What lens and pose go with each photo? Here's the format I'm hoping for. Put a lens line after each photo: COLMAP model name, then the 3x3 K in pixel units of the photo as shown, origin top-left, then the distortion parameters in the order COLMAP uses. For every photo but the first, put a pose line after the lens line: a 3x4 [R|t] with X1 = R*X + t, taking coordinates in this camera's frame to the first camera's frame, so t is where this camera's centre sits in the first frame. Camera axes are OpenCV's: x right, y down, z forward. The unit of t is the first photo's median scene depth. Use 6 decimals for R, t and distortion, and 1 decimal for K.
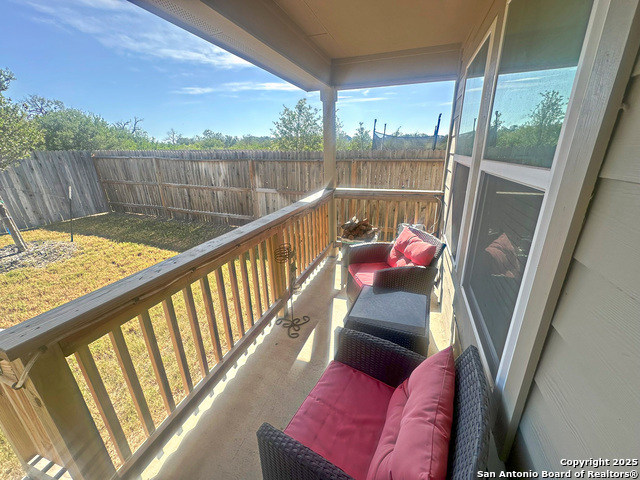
lens RADIAL K [[255.5, 0, 321.0], [0, 255.5, 241.7], [0, 0, 1]] dist [-0.004040, 0.000490]
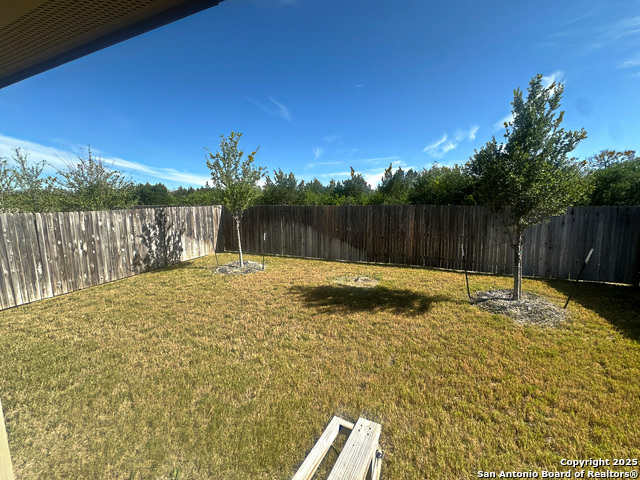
lens RADIAL K [[255.5, 0, 318.7], [0, 255.5, 240.6], [0, 0, 1]] dist [-0.004040, 0.000490]
pose [[-0.038310, 0.144689, -0.988735, -0.132243], [-0.328022, 0.932811, 0.149215, -0.073928], [0.943893, 0.330044, 0.011725, 0.135157]]
